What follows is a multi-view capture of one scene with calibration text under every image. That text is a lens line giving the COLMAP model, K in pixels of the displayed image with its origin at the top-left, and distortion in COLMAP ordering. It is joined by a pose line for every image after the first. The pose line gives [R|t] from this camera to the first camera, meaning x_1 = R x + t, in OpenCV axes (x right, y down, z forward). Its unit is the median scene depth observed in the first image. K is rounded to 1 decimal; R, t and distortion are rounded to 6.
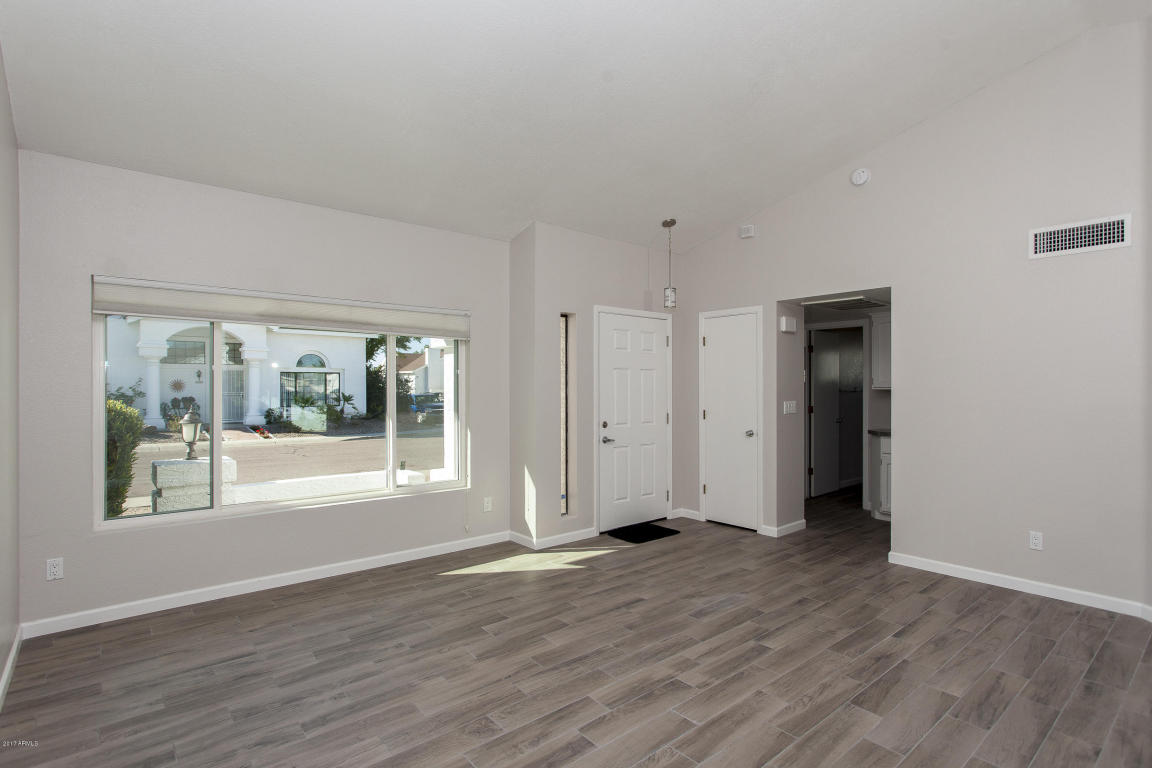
lens RADIAL K [[574.5, 0, 576.0], [0, 574.5, 384.0], [0, 0, 1]] dist [-0.003306, 0.000594]
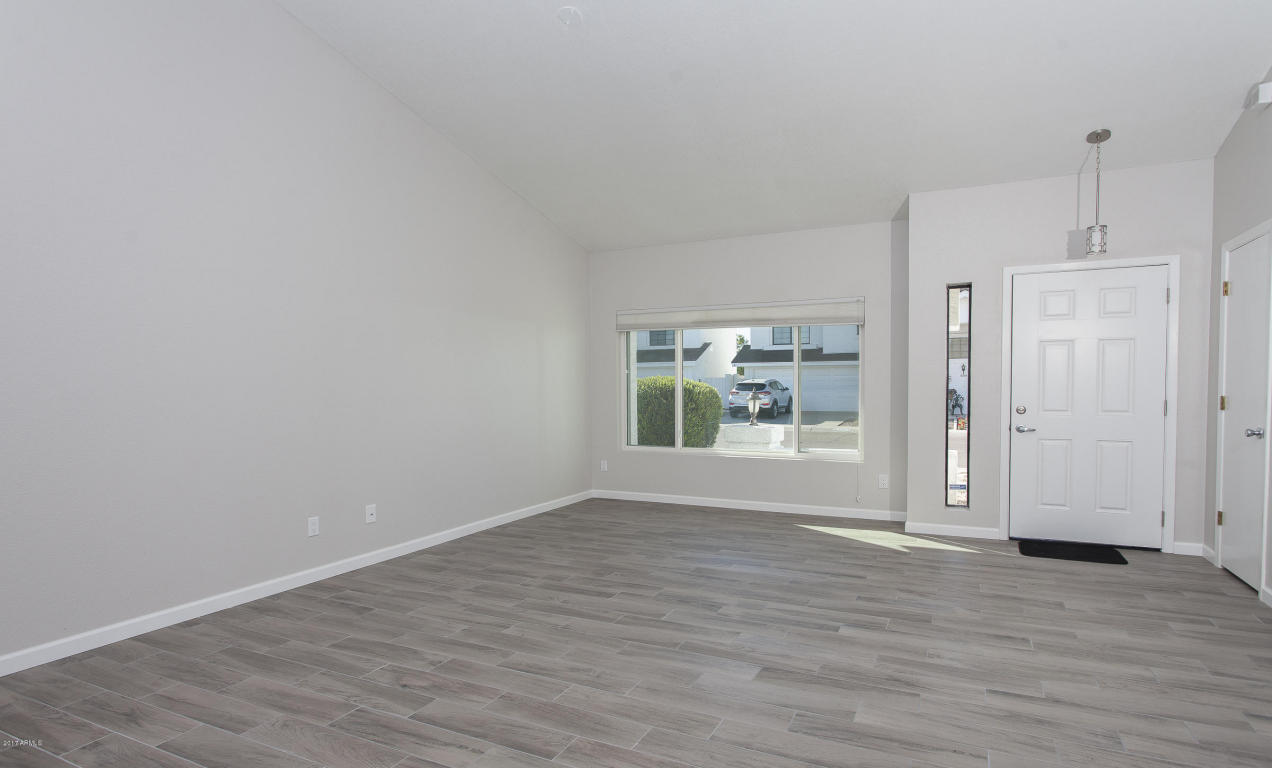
lens RADIAL K [[542.4, 0, 637.3], [0, 542.4, 403.6], [0, 0, 1]] dist [-0.001739, -0.000100]
pose [[0.477733, 0.035544, -0.877786, 0.753057], [0.013629, 0.998761, 0.047861, 0.025672], [0.878399, -0.034828, 0.476657, 0.226576]]
